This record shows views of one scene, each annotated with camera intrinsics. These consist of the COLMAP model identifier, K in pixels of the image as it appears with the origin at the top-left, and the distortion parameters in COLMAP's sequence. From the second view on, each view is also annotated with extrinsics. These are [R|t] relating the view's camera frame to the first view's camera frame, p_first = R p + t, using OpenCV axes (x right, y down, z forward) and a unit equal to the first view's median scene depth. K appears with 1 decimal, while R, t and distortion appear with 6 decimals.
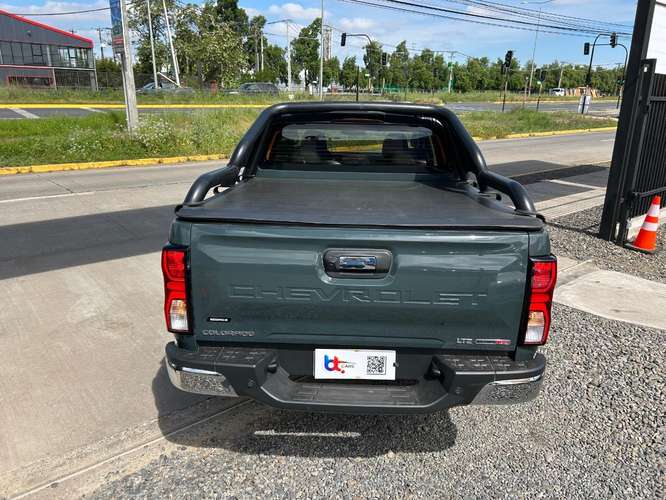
lens RADIAL K [[501.6, 0, 335.8], [0, 501.6, 253.9], [0, 0, 1]] dist [0.049976, -0.050340]
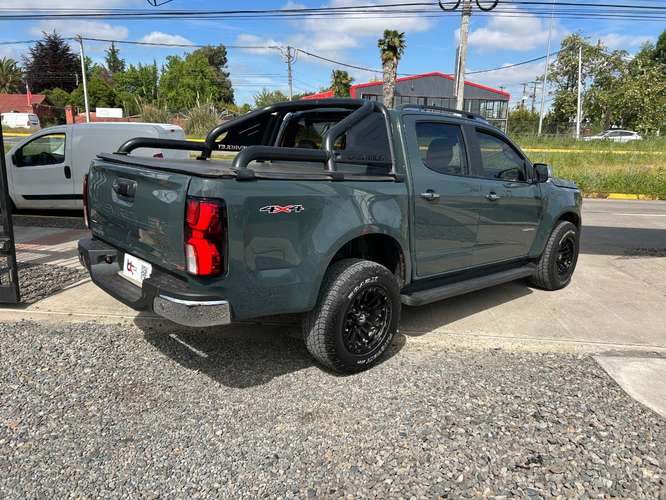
lens RADIAL K [[501.6, 0, 336.6], [0, 501.6, 247.2], [0, 0, 1]] dist [0.049976, -0.050340]
pose [[0.707776, 0.157016, -0.688767, 0.491858], [-0.229088, 0.973312, -0.013528, 0.019445], [0.668261, 0.167363, 0.724857, 0.126705]]
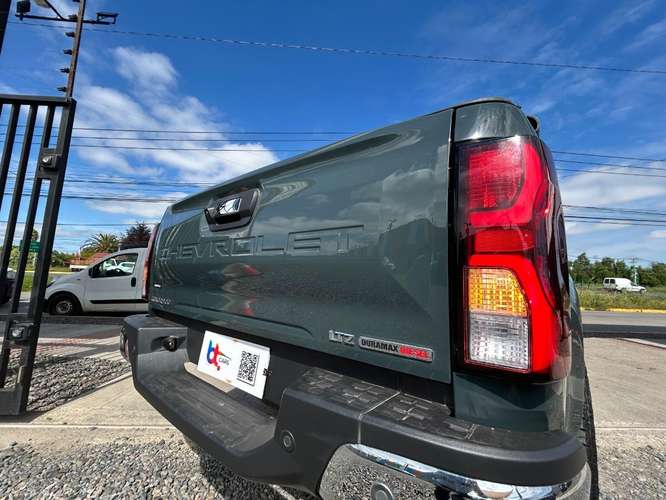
lens RADIAL K [[268.0, 0, 333.2], [0, 268.0, 250.8], [0, 0, 1]] dist [0.000288, -0.001268]
pose [[0.803213, -0.056152, -0.593040, 0.142644], [-0.202473, 0.910541, -0.360444, 0.066608], [0.560226, 0.409588, 0.719989, 0.265868]]
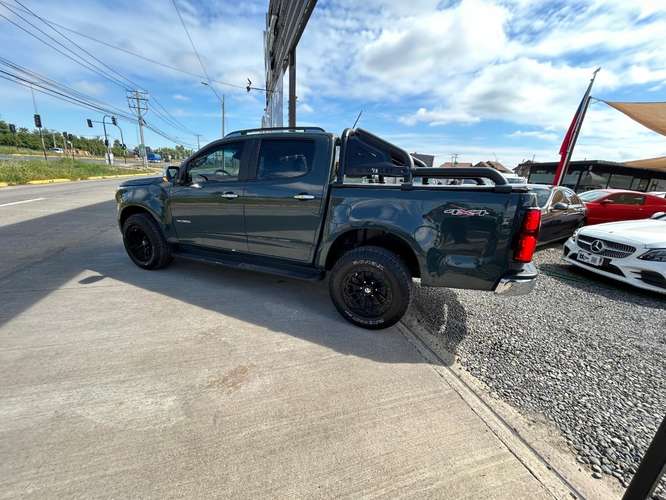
lens RADIAL K [[268.0, 0, 332.2], [0, 268.0, 254.8], [0, 0, 1]] dist [0.000288, -0.001268]
pose [[0.366138, -0.262235, 0.892847, -0.465747], [0.226933, 0.955666, 0.187625, -0.062412], [-0.902466, 0.133920, 0.409415, 0.428048]]
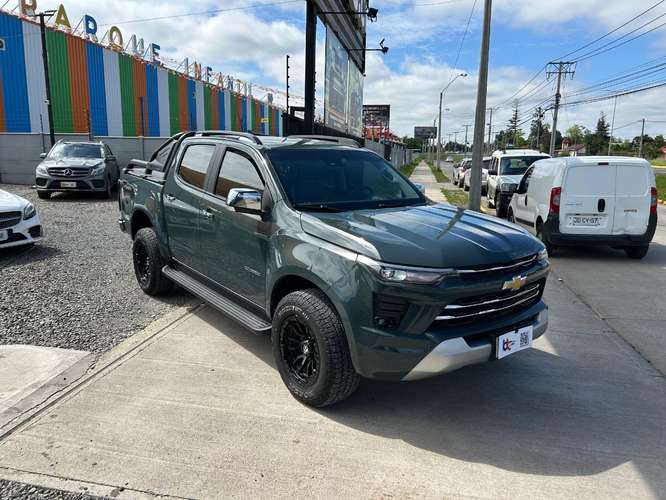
lens RADIAL K [[501.6, 0, 329.6], [0, 501.6, 253.9], [0, 0, 1]] dist [0.049976, -0.050340]
pose [[-0.773105, 0.090273, -0.627822, 0.471518], [-0.223536, 0.887535, 0.402882, -0.365316], [0.593583, 0.451811, -0.665978, 1.317991]]
